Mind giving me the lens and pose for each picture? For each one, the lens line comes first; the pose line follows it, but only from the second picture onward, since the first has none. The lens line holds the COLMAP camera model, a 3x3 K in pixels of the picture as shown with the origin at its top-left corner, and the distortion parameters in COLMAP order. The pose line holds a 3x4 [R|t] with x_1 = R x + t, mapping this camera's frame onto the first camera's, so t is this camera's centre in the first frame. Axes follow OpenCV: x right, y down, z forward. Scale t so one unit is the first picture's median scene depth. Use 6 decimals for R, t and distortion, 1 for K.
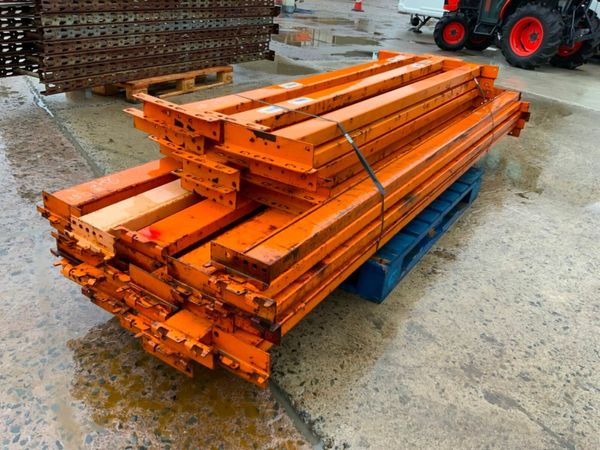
lens RADIAL K [[494.4, 0, 300.0], [0, 494.4, 225.0], [0, 0, 1]] dist [0.086723, -0.167822]
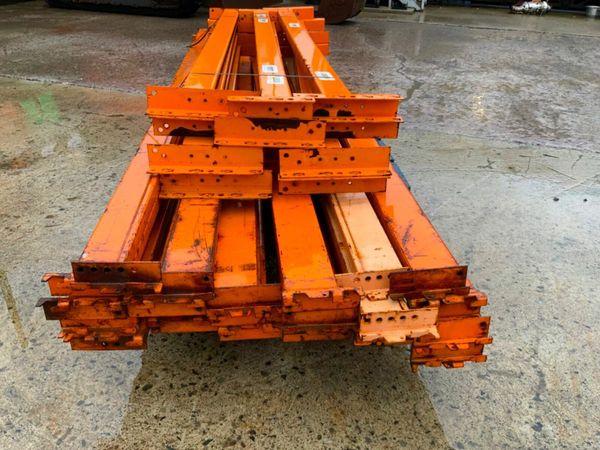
lens RADIAL K [[494.4, 0, 300.0], [0, 494.4, 225.0], [0, 0, 1]] dist [0.086723, -0.167822]
pose [[-0.787329, 0.210563, -0.579462, 0.471205], [-0.361878, 0.603108, 0.710848, -0.509702], [0.499157, 0.769366, -0.398646, 1.093404]]
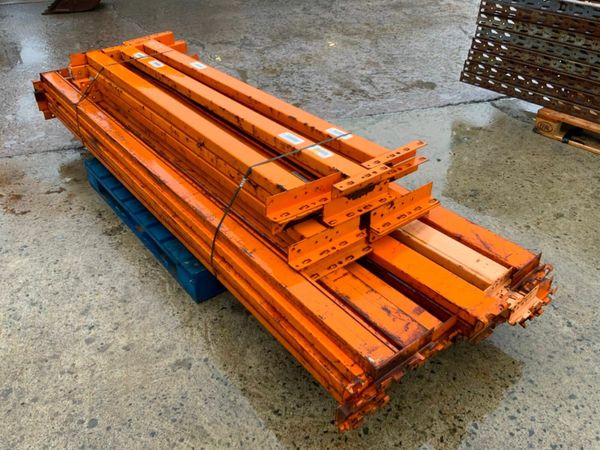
lens RADIAL K [[492.7, 0, 301.8], [0, 492.7, 225.7], [0, 0, 1]] dist [0.091599, -0.157669]
pose [[-0.314162, 0.481738, -0.818065, 0.673688], [-0.458785, 0.677359, 0.575067, -0.500736], [0.831155, 0.555980, 0.008214, 0.826728]]
